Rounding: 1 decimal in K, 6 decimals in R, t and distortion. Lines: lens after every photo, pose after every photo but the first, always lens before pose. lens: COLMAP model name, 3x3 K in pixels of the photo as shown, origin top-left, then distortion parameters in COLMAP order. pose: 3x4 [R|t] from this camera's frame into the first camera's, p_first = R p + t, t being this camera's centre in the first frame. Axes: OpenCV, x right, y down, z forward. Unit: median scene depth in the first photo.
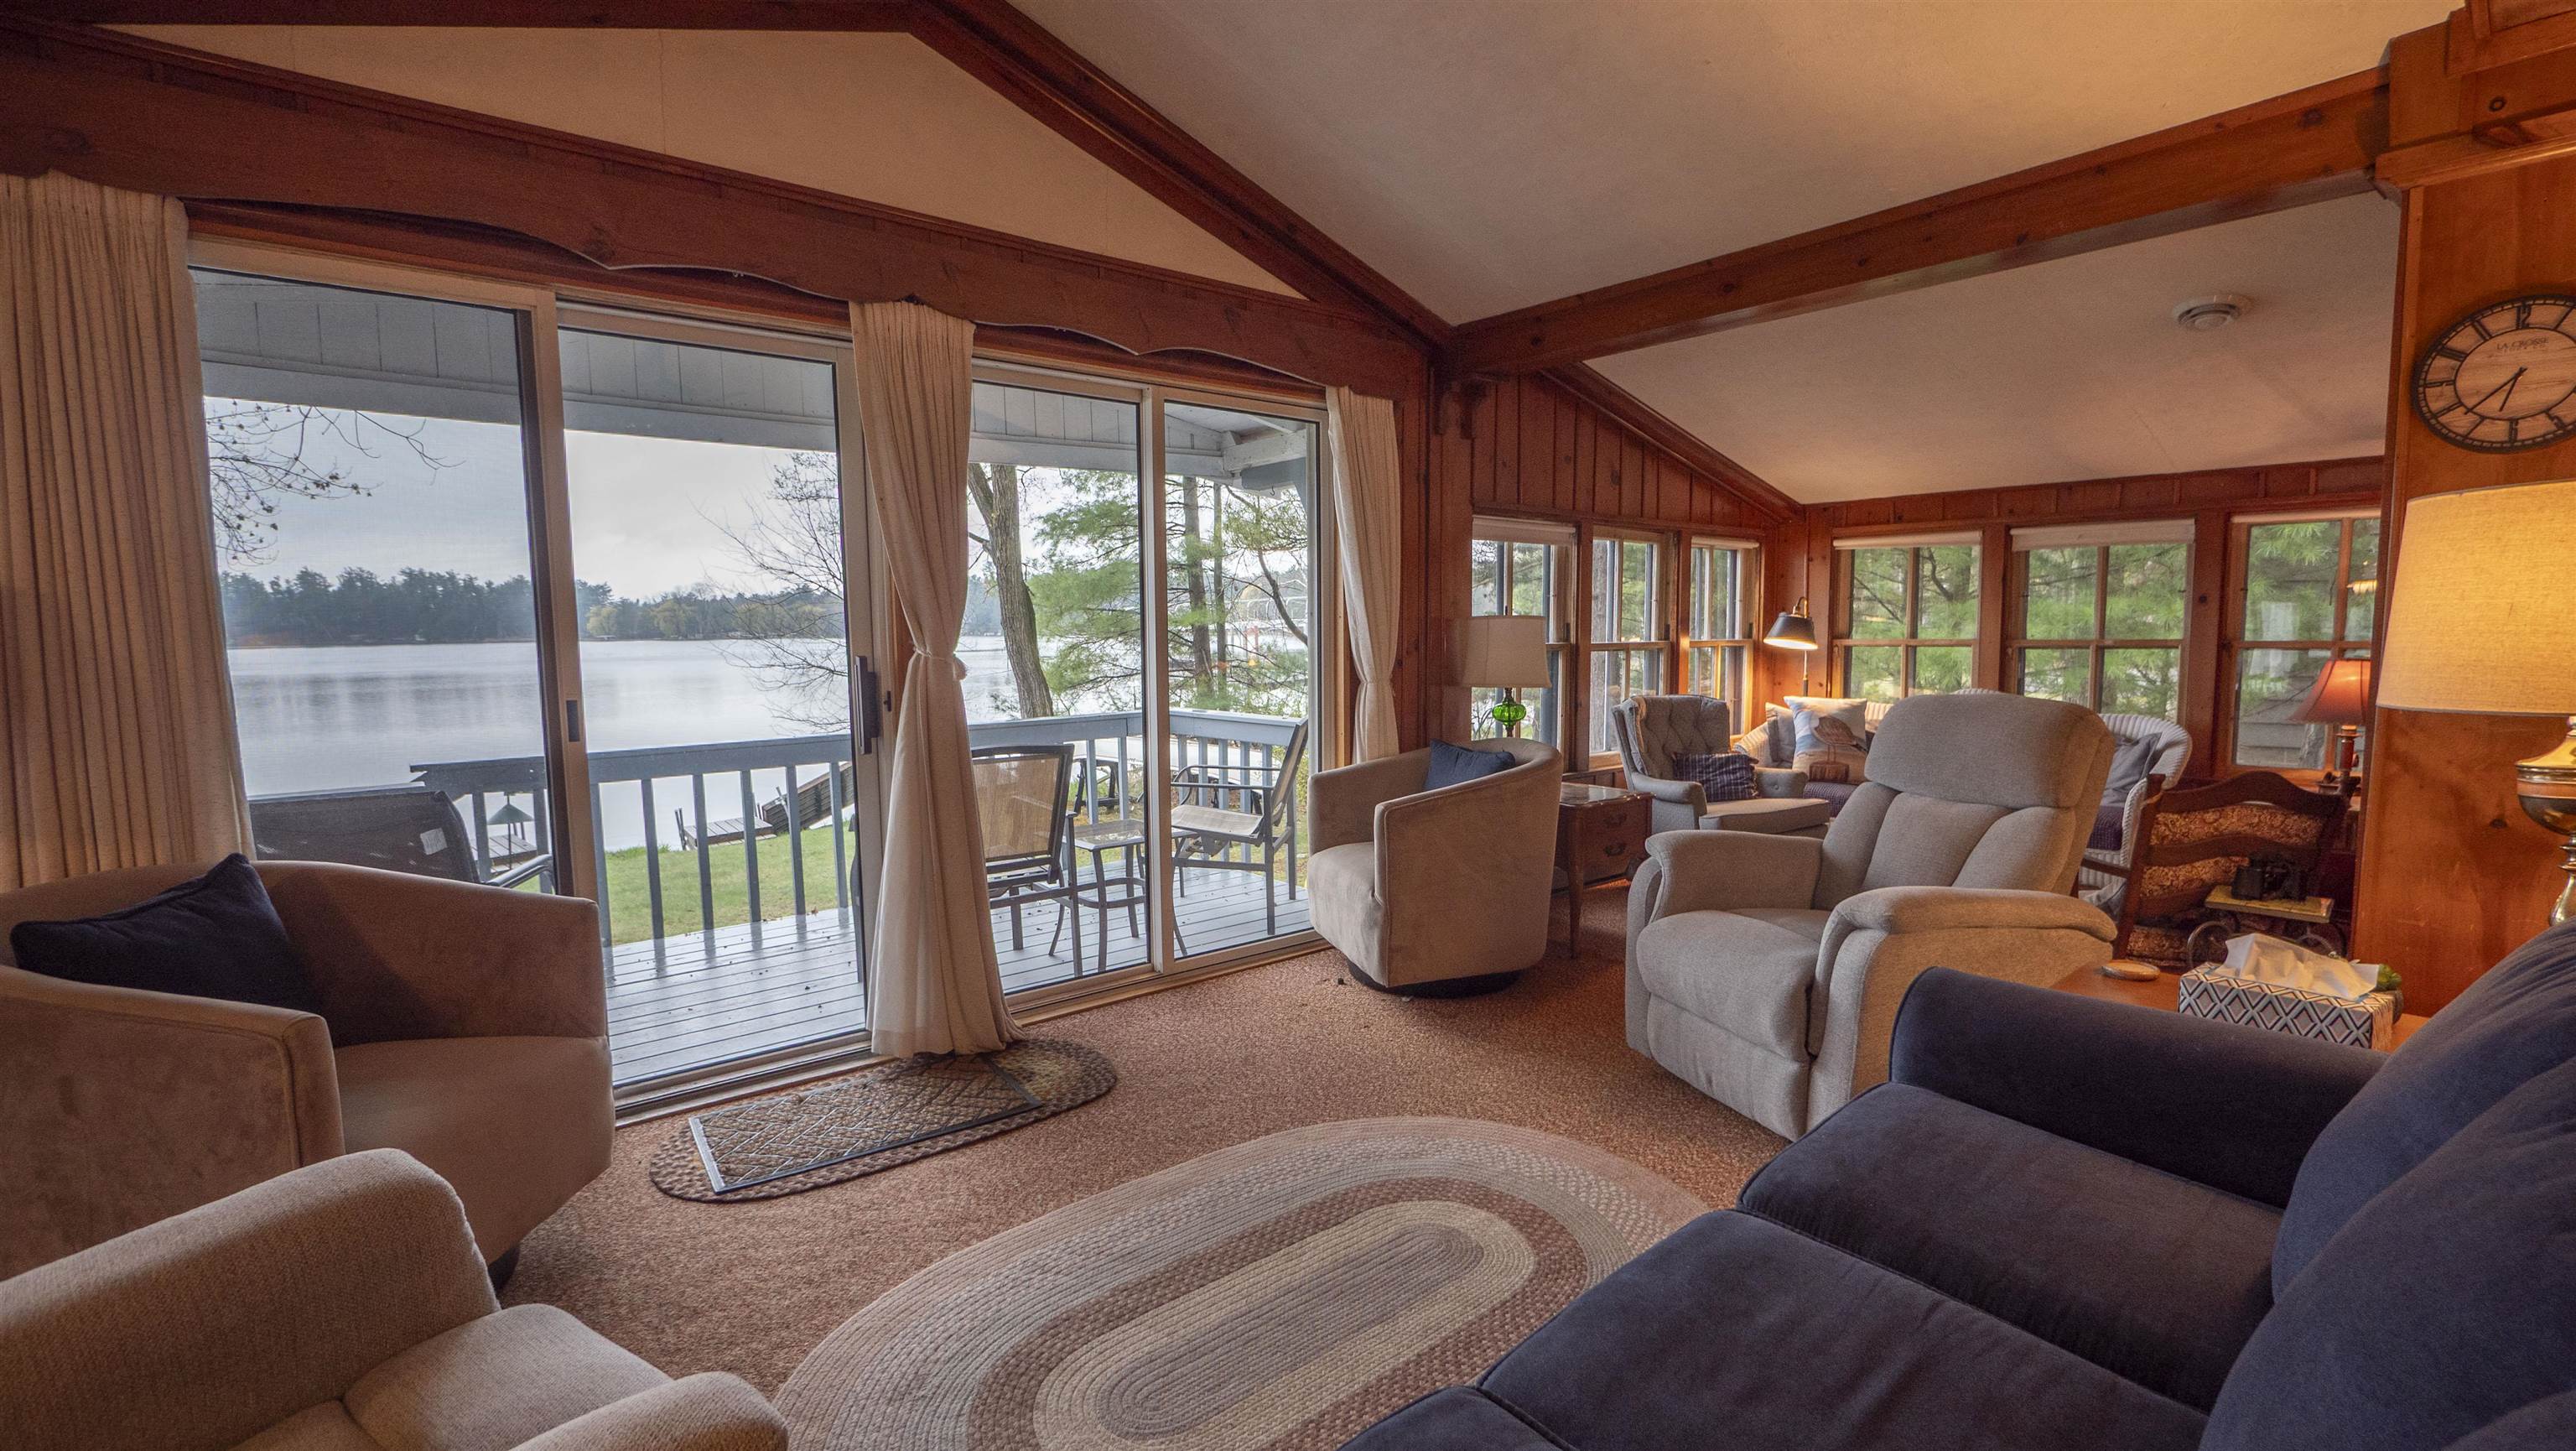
lens RADIAL K [[1121.9, 0, 1289.5], [0, 1121.9, 731.9], [0, 0, 1]] dist [-0.001641, -0.000328]
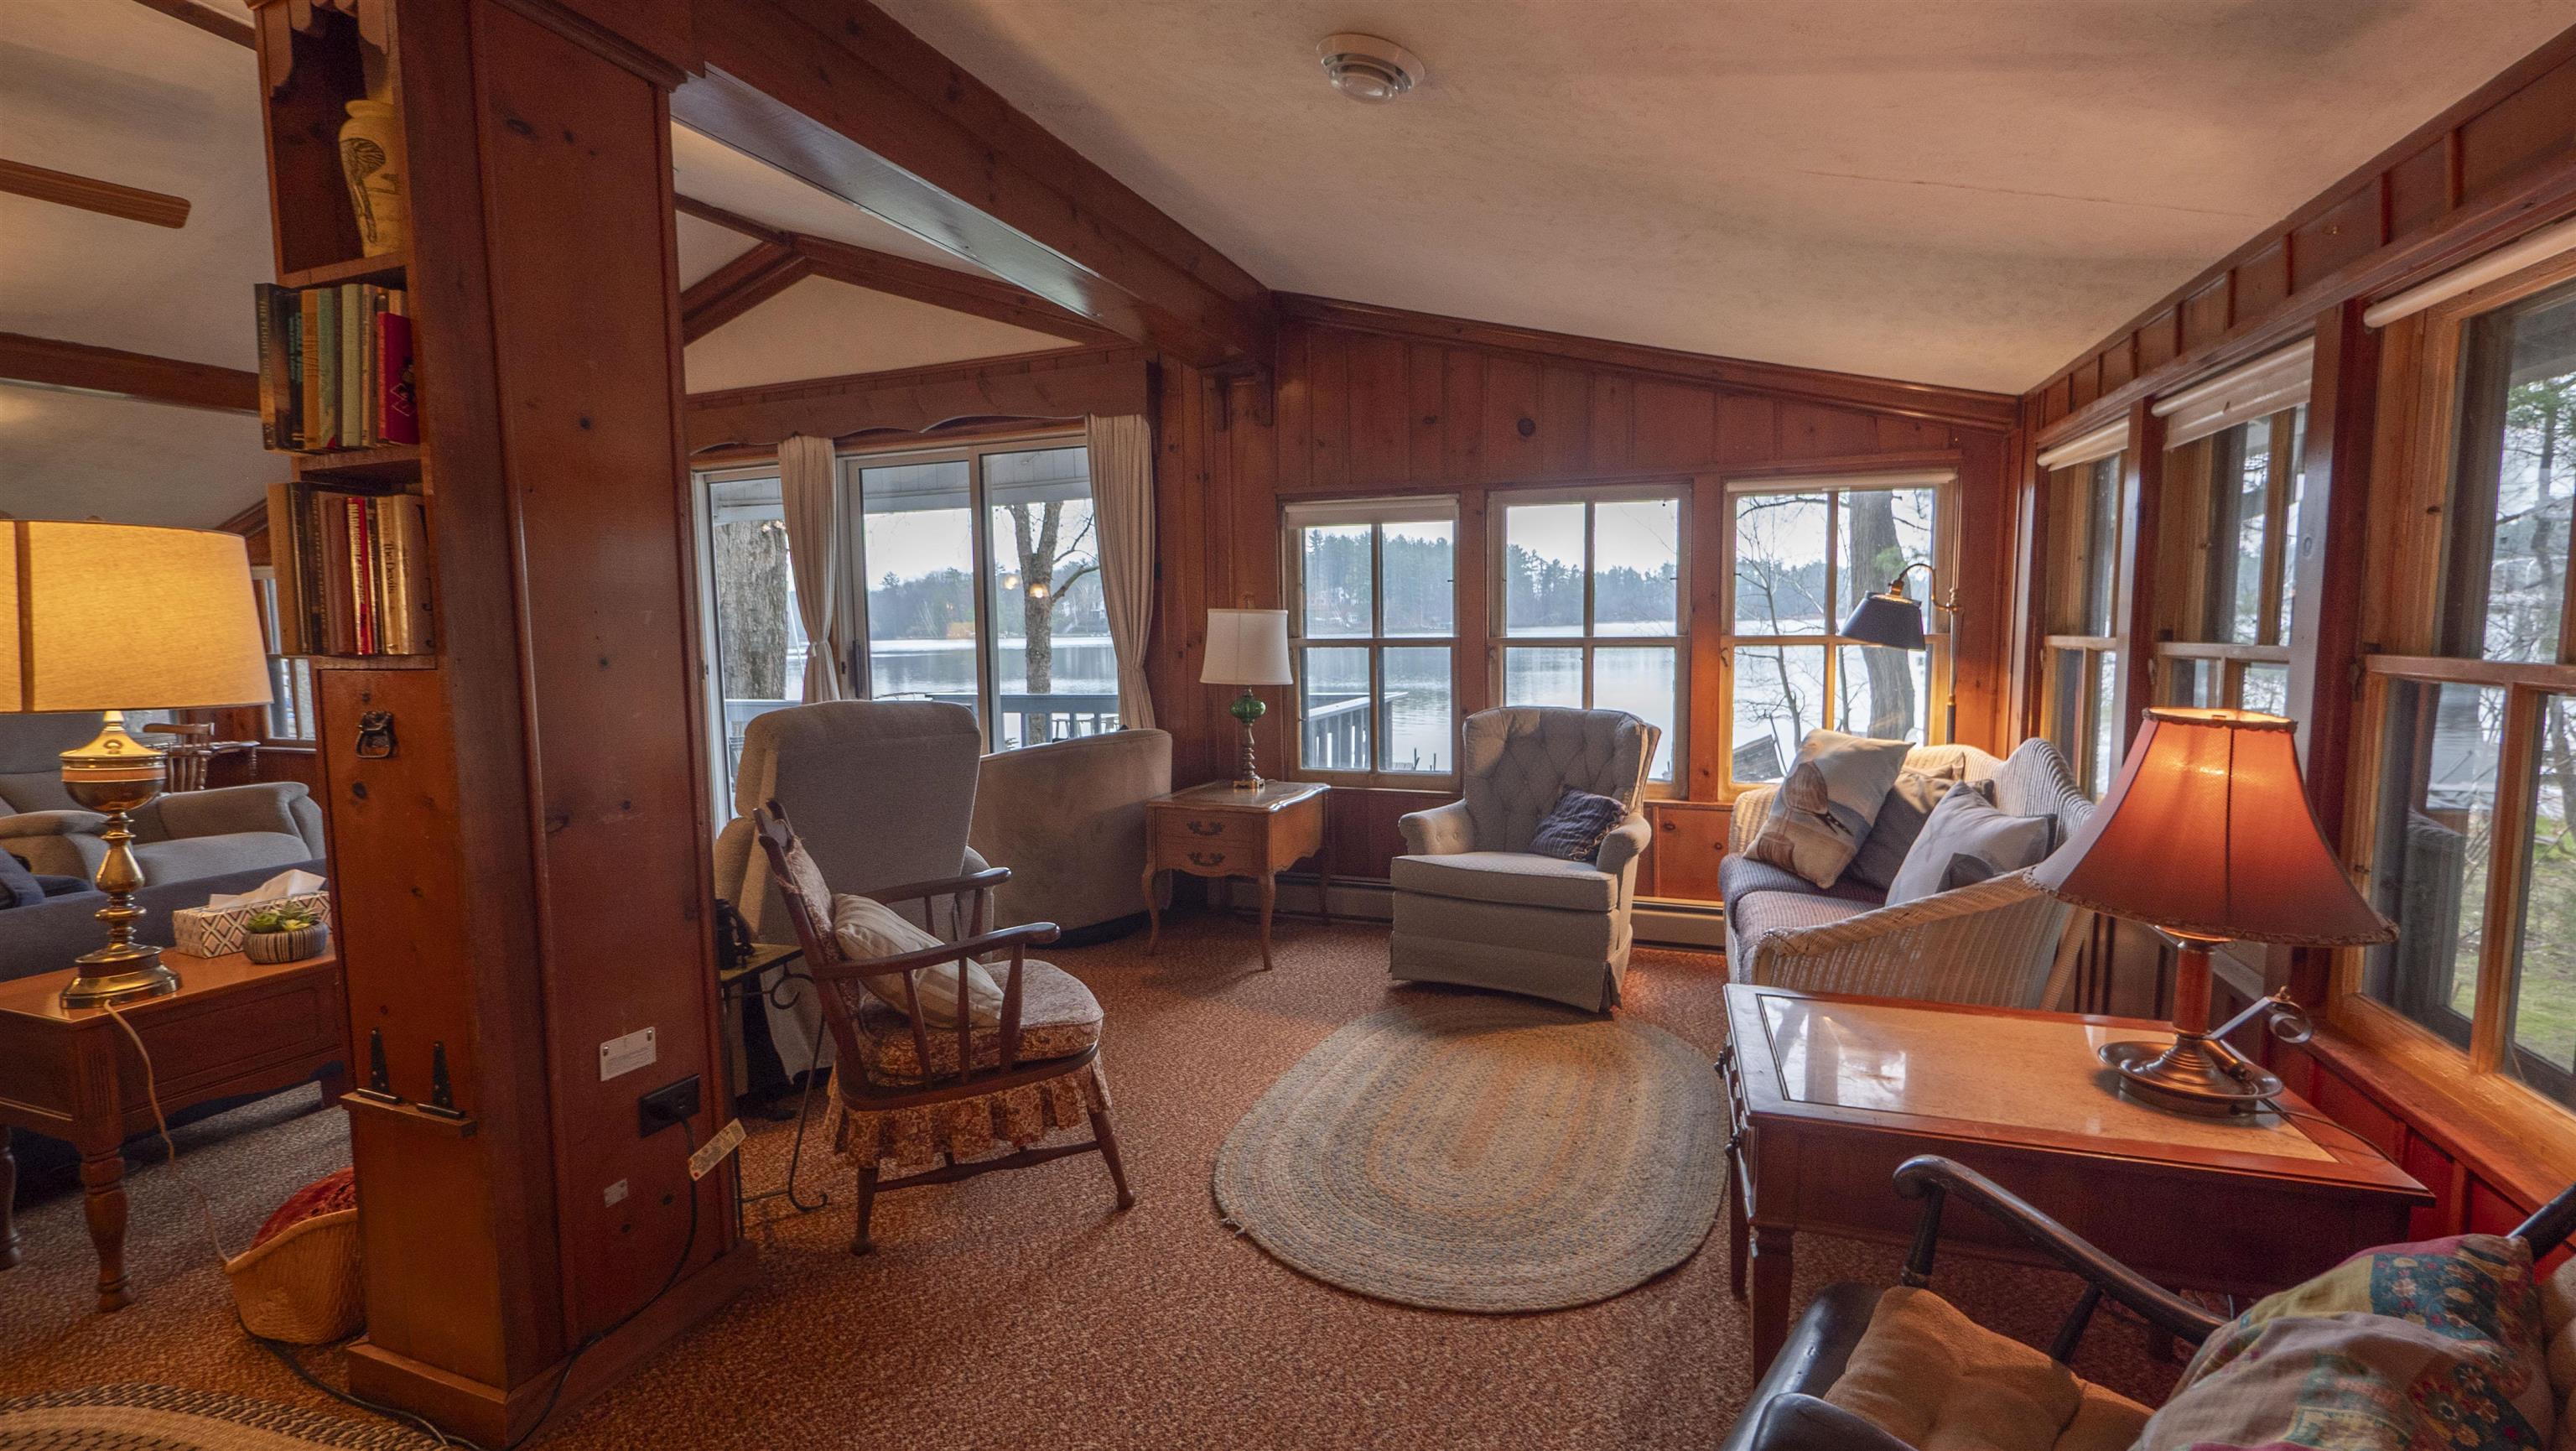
lens RADIAL K [[1100.0, 0, 1296.2], [0, 1100.0, 724.8], [0, 0, 1]] dist [-0.004143, 0.001425]
pose [[0.492626, 0.083215, -0.866253, 1.105570], [-0.068743, 0.996028, 0.056589, -0.064242], [0.867522, 0.031672, 0.496390, 0.606982]]
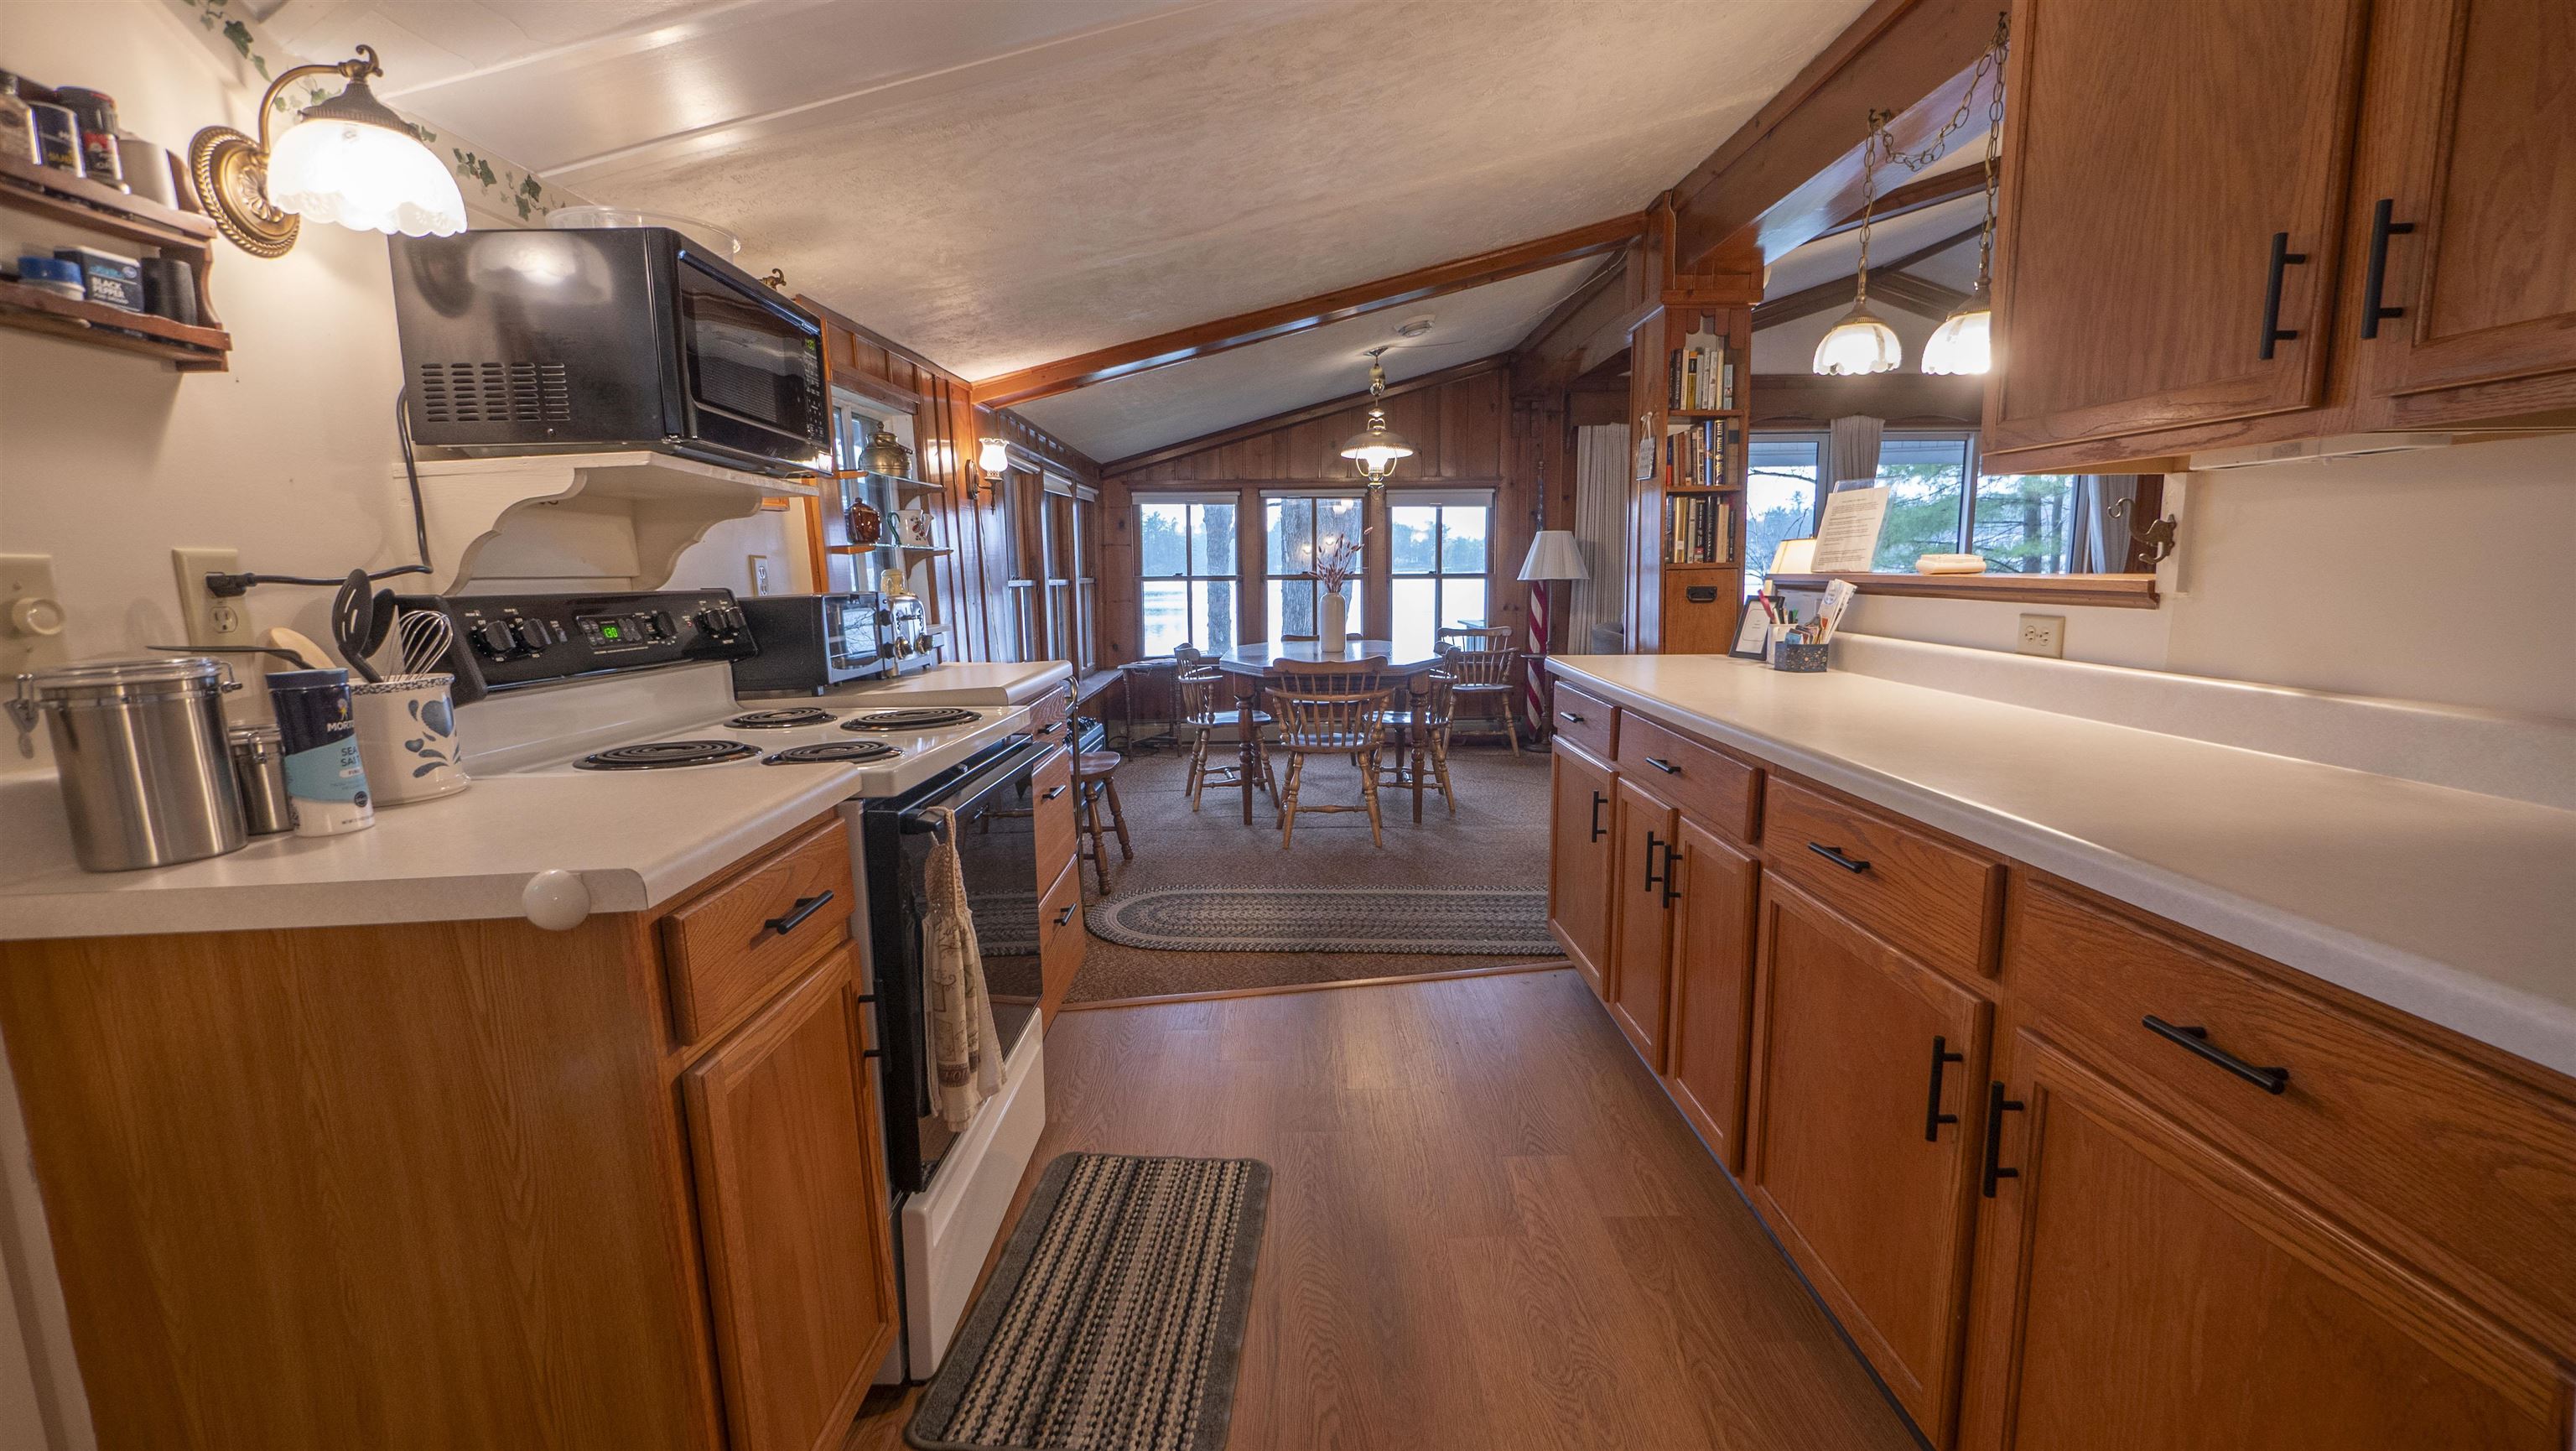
lens RADIAL K [[1100.0, 0, 1293.0], [0, 1100.0, 742.5], [0, 0, 1]] dist [-0.004143, 0.001425]
pose [[0.776922, 0.100592, -0.621510, 0.184008], [-0.056880, 0.994332, 0.089830, 0.123109], [0.627023, -0.034439, 0.778239, -1.159723]]
